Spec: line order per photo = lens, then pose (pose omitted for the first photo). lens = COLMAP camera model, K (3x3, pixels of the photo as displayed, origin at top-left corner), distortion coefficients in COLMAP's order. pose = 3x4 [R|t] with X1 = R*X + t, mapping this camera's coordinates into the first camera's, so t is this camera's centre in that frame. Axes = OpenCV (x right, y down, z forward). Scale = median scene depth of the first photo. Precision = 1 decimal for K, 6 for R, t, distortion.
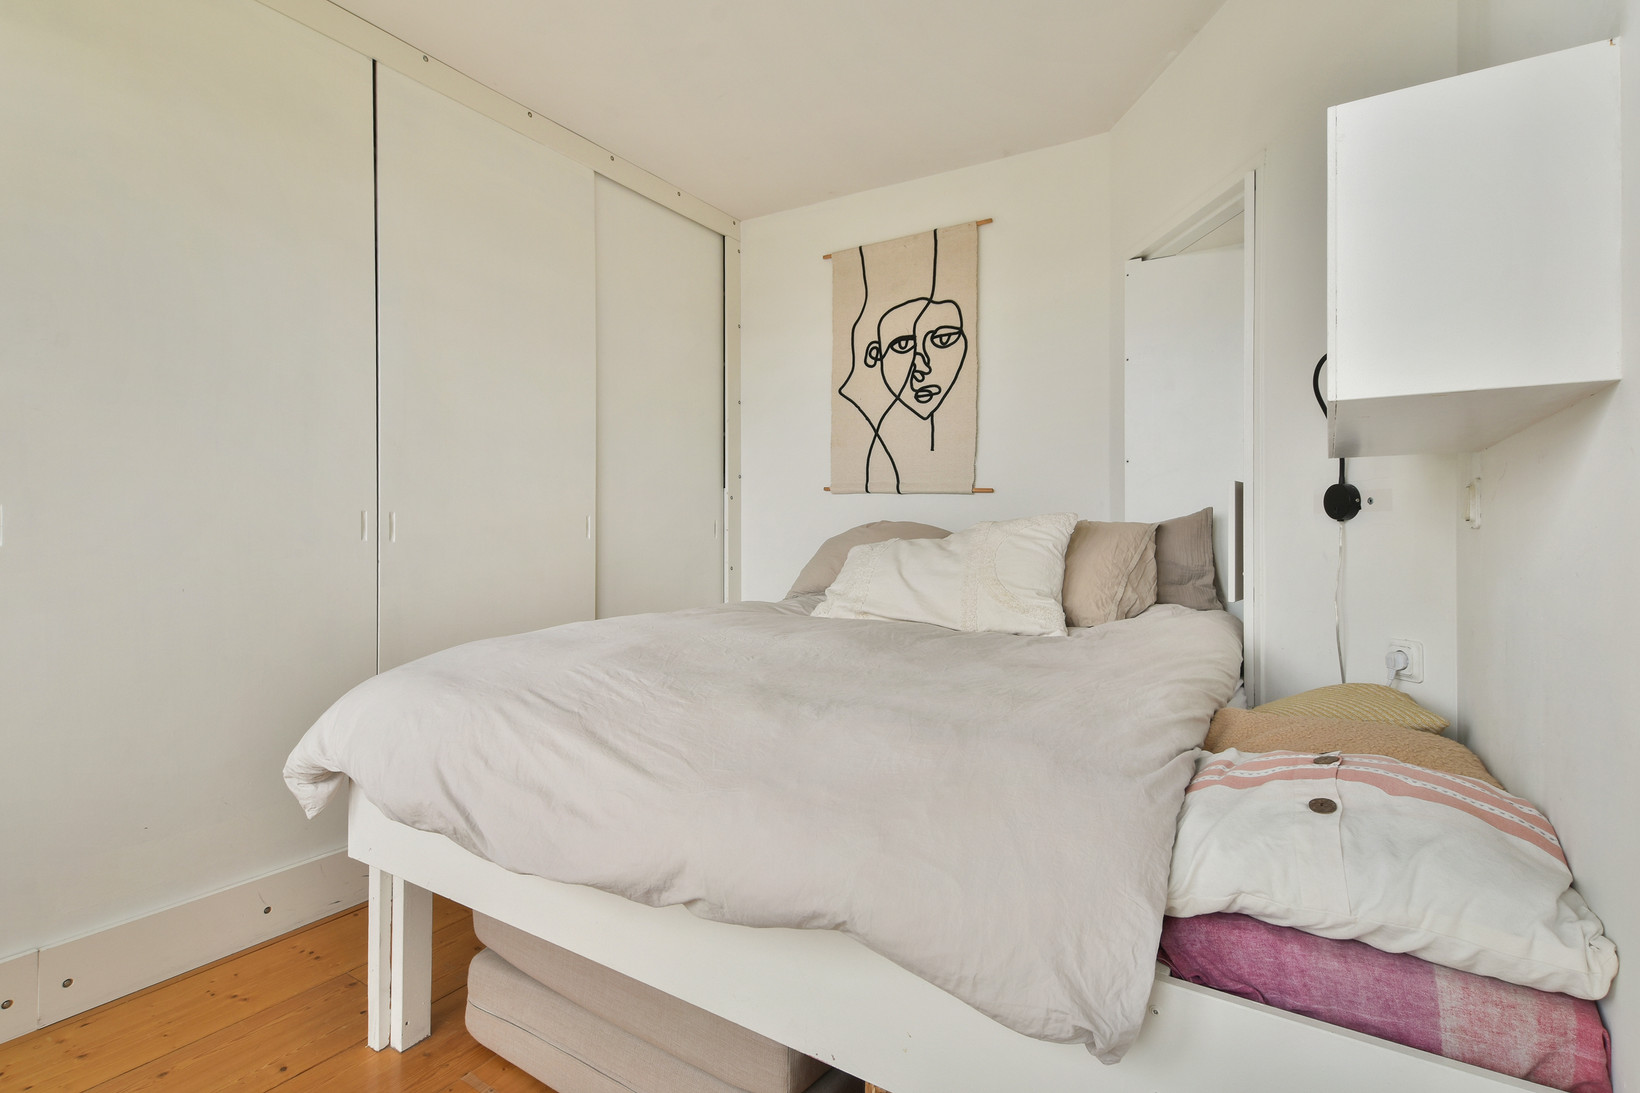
lens RADIAL K [[776.6, 0, 833.2], [0, 776.6, 528.4], [0, 0, 1]] dist [-0.000442, -0.000737]
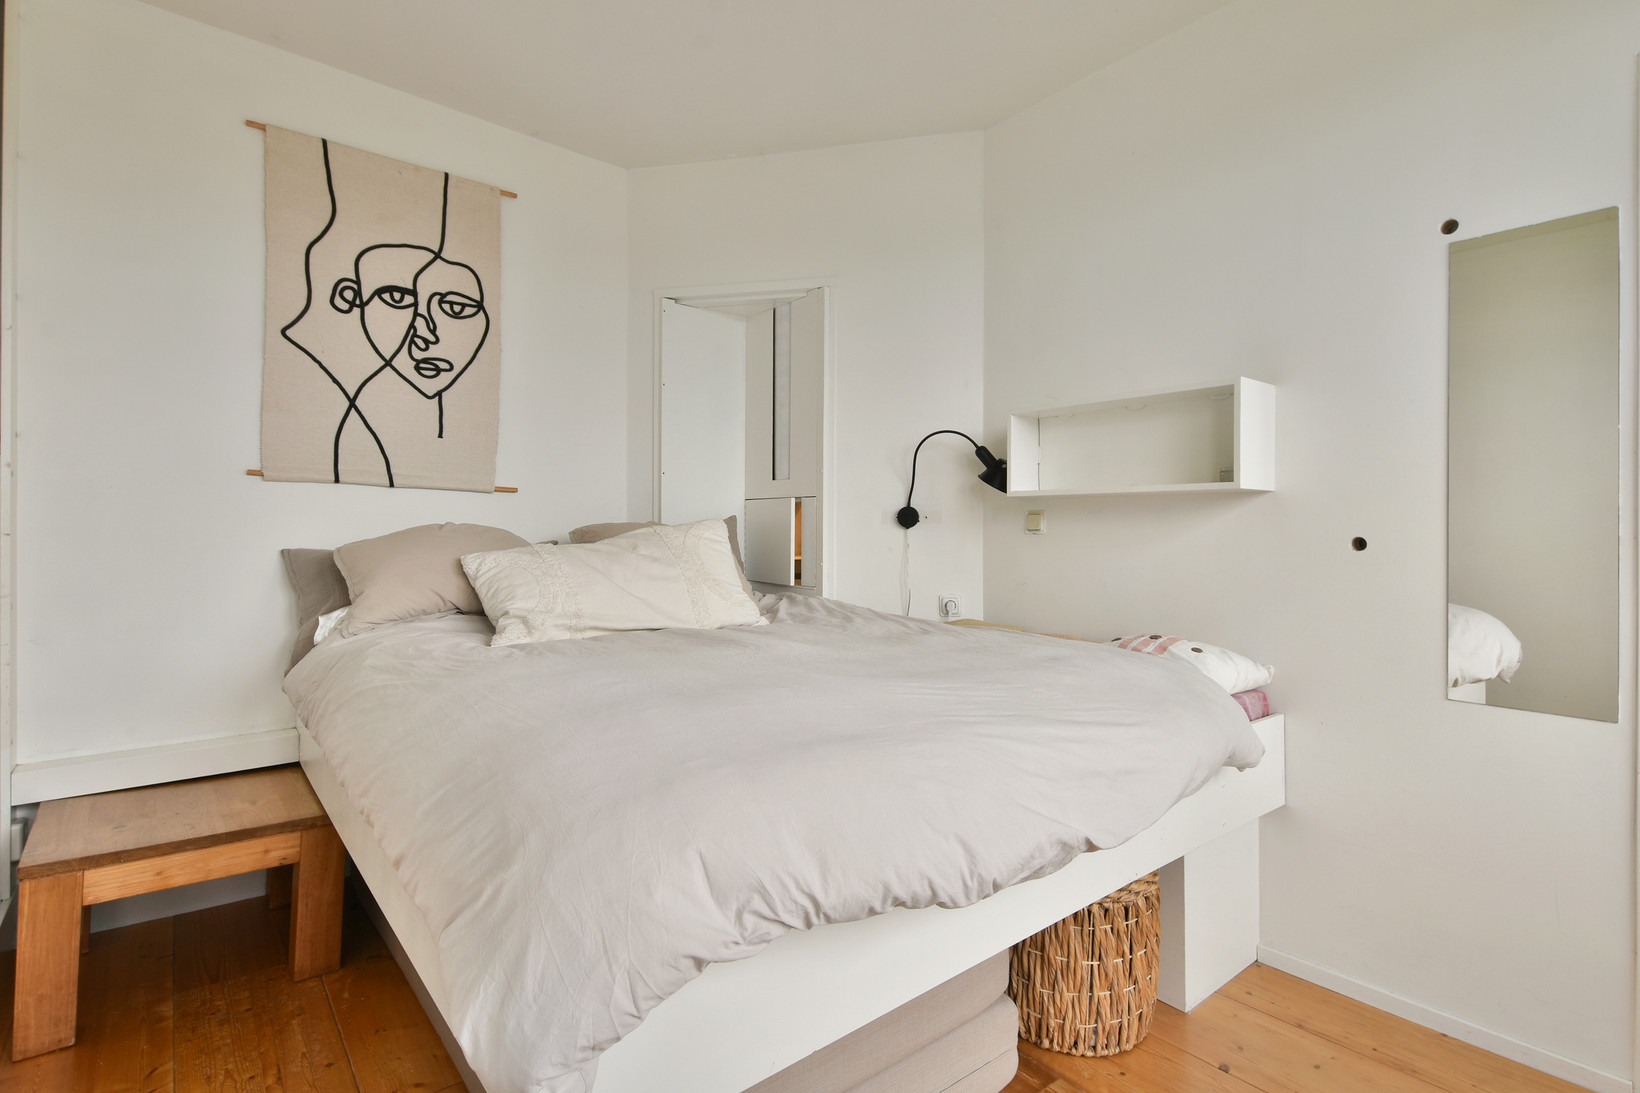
lens RADIAL K [[776.6, 0, 833.2], [0, 776.6, 528.4], [0, 0, 1]] dist [-0.000442, -0.000737]
pose [[0.287828, -0.001885, 0.957680, -0.539404], [-0.004235, 0.999986, 0.003242, -0.007867], [-0.957673, -0.004989, 0.287816, 0.355110]]
